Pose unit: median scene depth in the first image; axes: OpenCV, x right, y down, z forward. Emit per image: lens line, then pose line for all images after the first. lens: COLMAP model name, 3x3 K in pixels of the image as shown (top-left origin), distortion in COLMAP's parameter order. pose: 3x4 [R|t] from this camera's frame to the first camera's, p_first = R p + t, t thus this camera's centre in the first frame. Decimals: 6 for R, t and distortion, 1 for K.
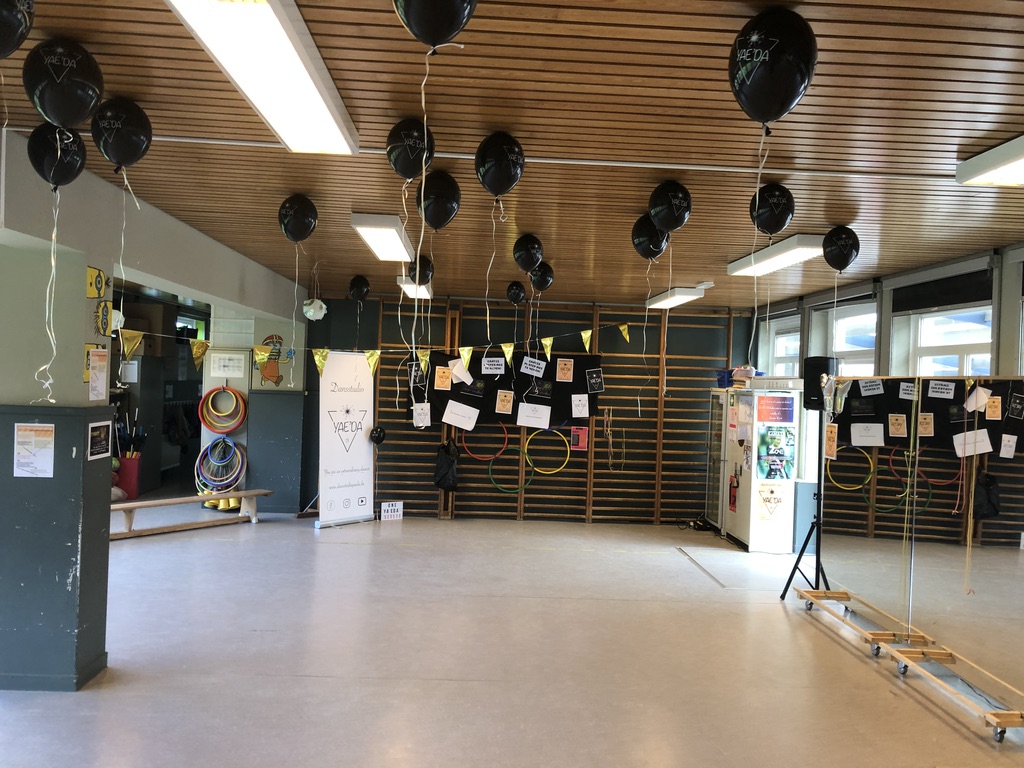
lens RADIAL K [[839.7, 0, 508.1], [0, 839.7, 376.5], [0, 0, 1]] dist [0.058430, -0.051407]
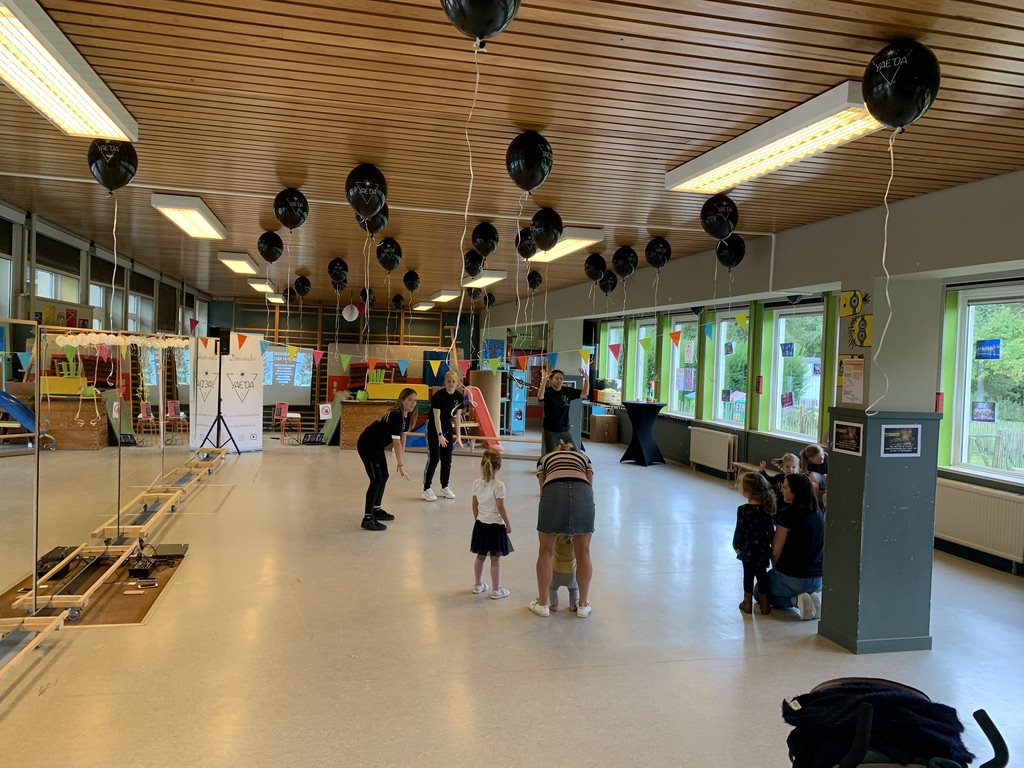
lens RADIAL K [[781.4, 0, 508.3], [0, 781.4, 376.5], [0, 0, 1]] dist [0.026696, -0.010474]
pose [[-0.979454, -0.068952, -0.189512, 0.082386], [-0.073647, 0.997125, 0.017840, 0.003192], [0.187737, 0.031431, -0.981716, 0.923586]]
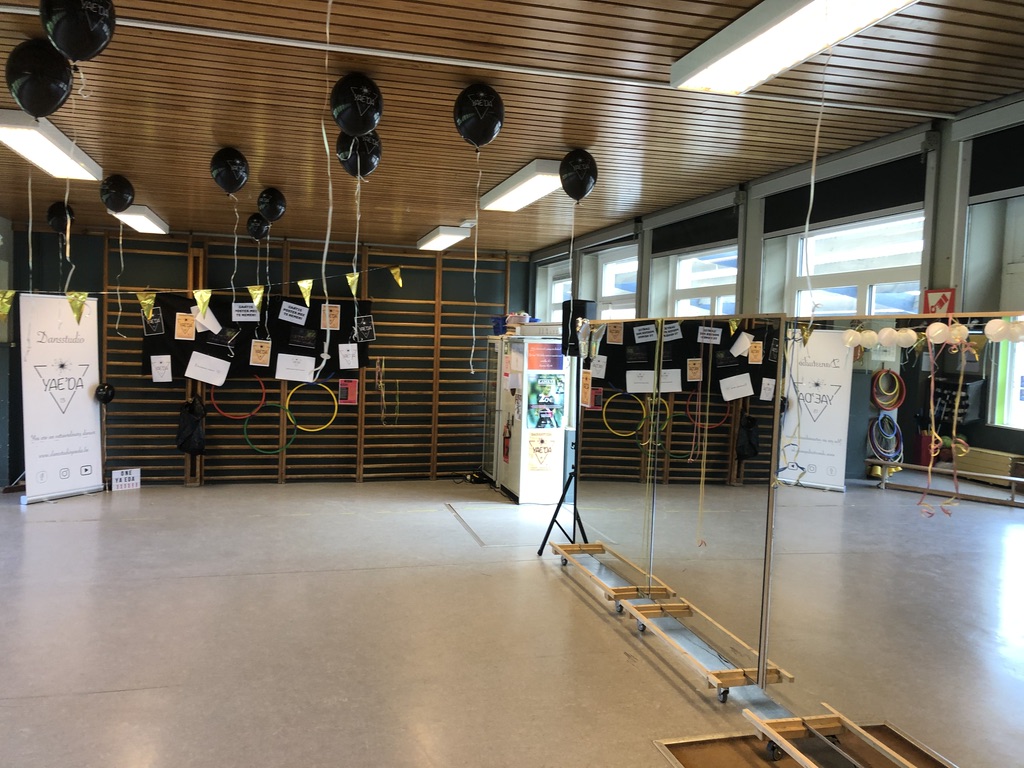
lens RADIAL K [[836.8, 0, 510.5], [0, 836.8, 377.0], [0, 0, 1]] dist [0.163258, -0.387889]
pose [[0.977441, -0.018903, 0.210363, 0.067143], [0.006808, 0.998289, 0.058076, 0.005540], [-0.211101, -0.055334, 0.975897, 0.065371]]
